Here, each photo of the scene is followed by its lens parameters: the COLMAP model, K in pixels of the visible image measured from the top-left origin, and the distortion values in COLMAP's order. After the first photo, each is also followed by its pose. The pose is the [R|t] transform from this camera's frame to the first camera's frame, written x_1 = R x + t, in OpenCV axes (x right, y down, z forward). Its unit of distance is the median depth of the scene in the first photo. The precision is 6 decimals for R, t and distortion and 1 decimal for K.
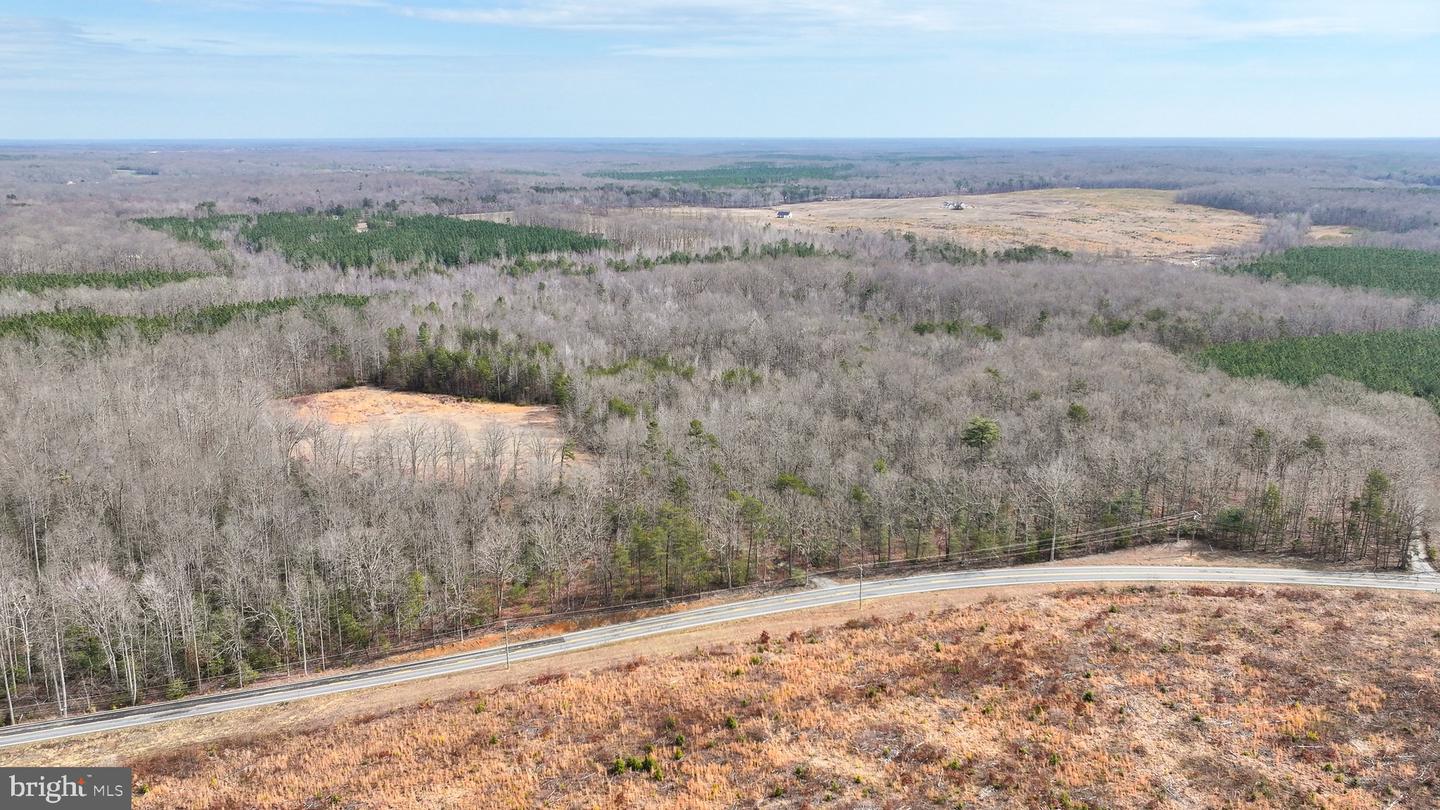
lens RADIAL K [[1175.4, 0, 721.1], [0, 1175.4, 409.8], [0, 0, 1]] dist [0.012520, -0.014597]
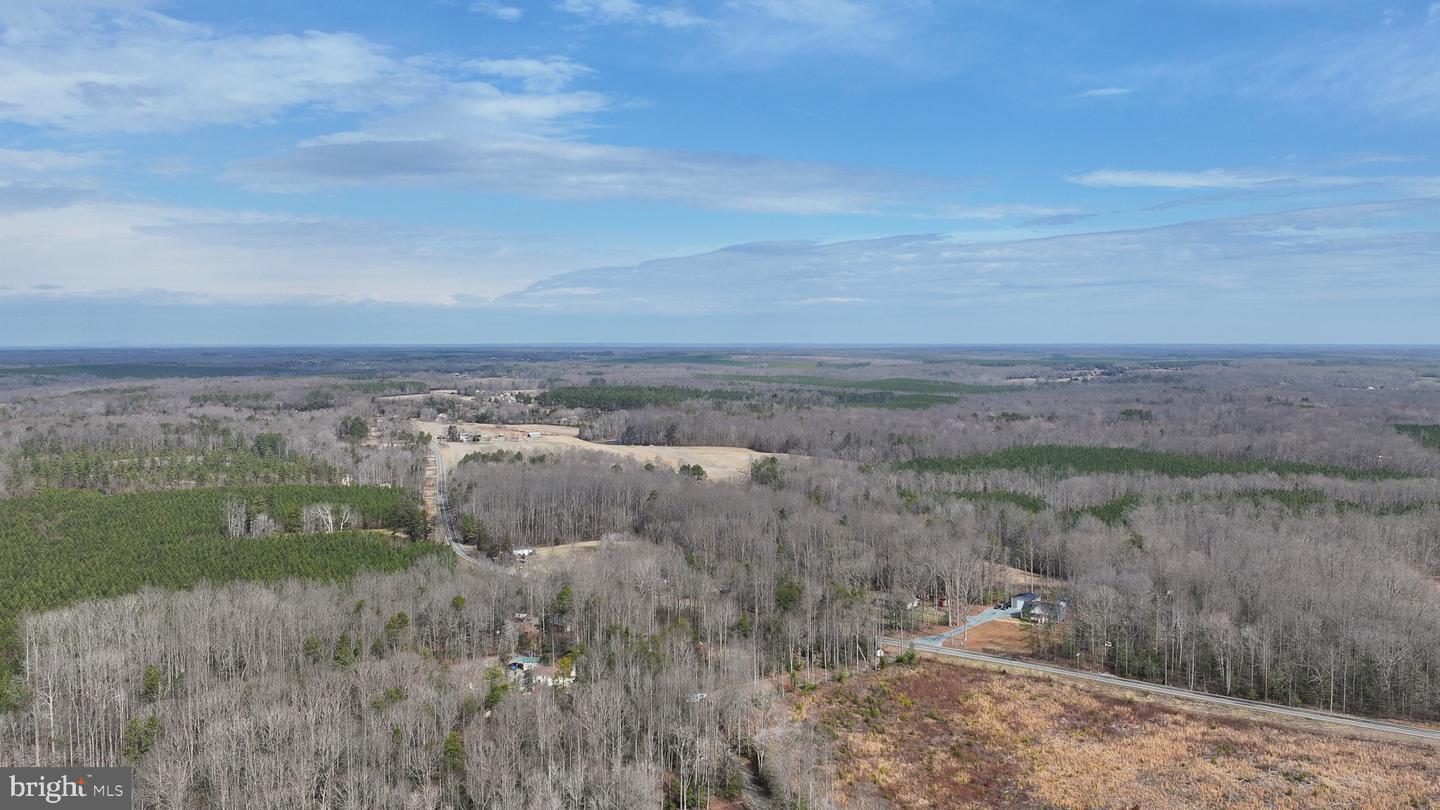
lens RADIAL K [[1175.4, 0, 721.1], [0, 1175.4, 409.8], [0, 0, 1]] dist [0.012520, -0.014597]
pose [[0.529148, 0.054893, -0.846752, 0.153465], [-0.197317, 0.978510, -0.059871, 0.024412], [0.825269, 0.198759, 0.528607, -0.171287]]
